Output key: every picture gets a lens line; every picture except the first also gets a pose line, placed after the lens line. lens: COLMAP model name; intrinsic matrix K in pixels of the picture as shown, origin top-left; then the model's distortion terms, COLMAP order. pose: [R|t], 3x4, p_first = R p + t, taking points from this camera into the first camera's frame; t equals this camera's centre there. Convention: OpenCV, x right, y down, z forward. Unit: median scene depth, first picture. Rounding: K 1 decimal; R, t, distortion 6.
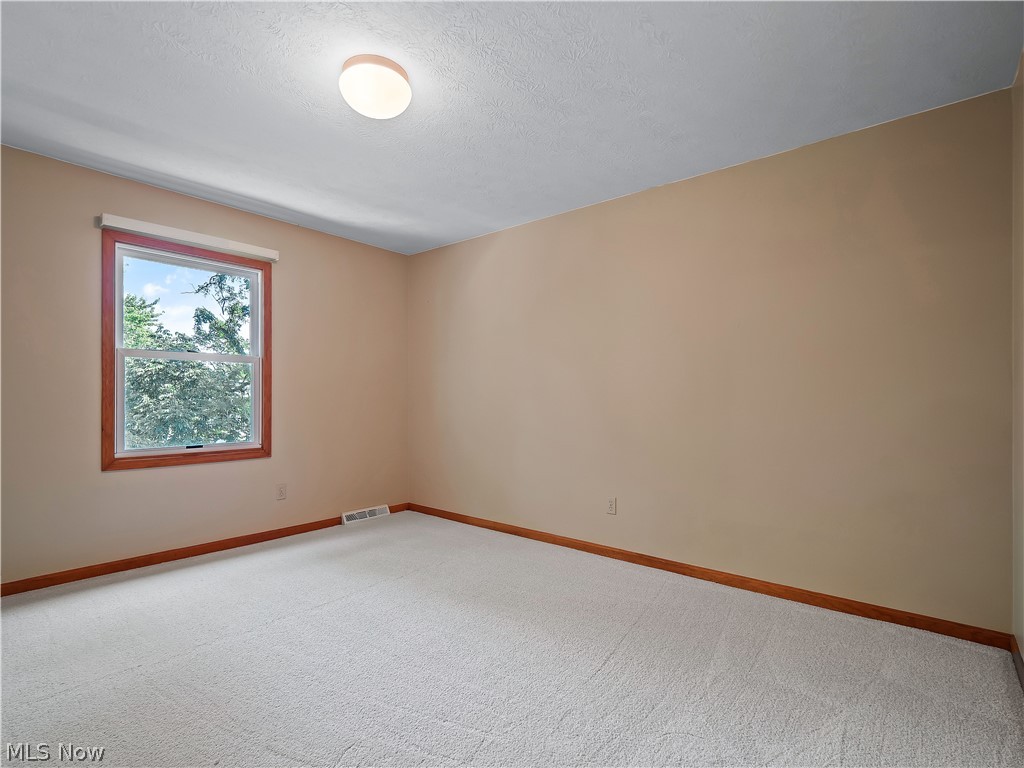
lens RADIAL K [[506.7, 0, 510.1], [0, 506.7, 390.8], [0, 0, 1]] dist [-0.000045, -0.004003]
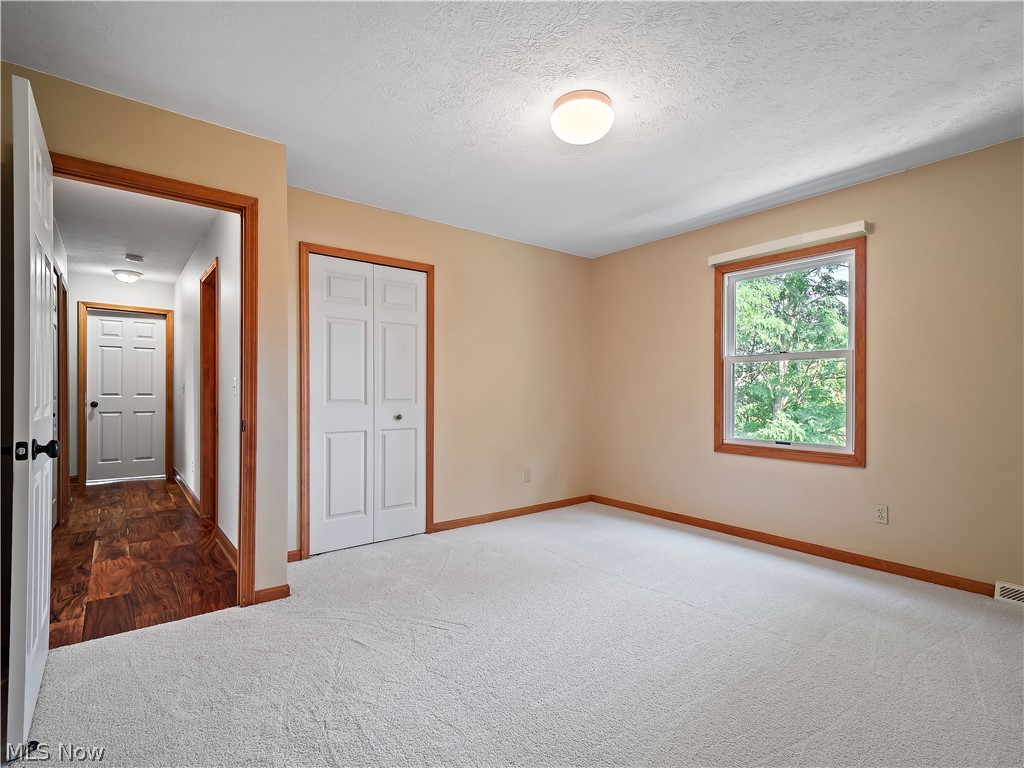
lens RADIAL K [[506.7, 0, 510.0], [0, 506.7, 387.9], [0, 0, 1]] dist [-0.000045, -0.004003]
pose [[-0.244592, -0.010328, -0.969571, 0.525537], [0.009856, 0.999865, -0.013137, 0.004336], [0.969576, -0.012769, -0.244457, 0.697115]]
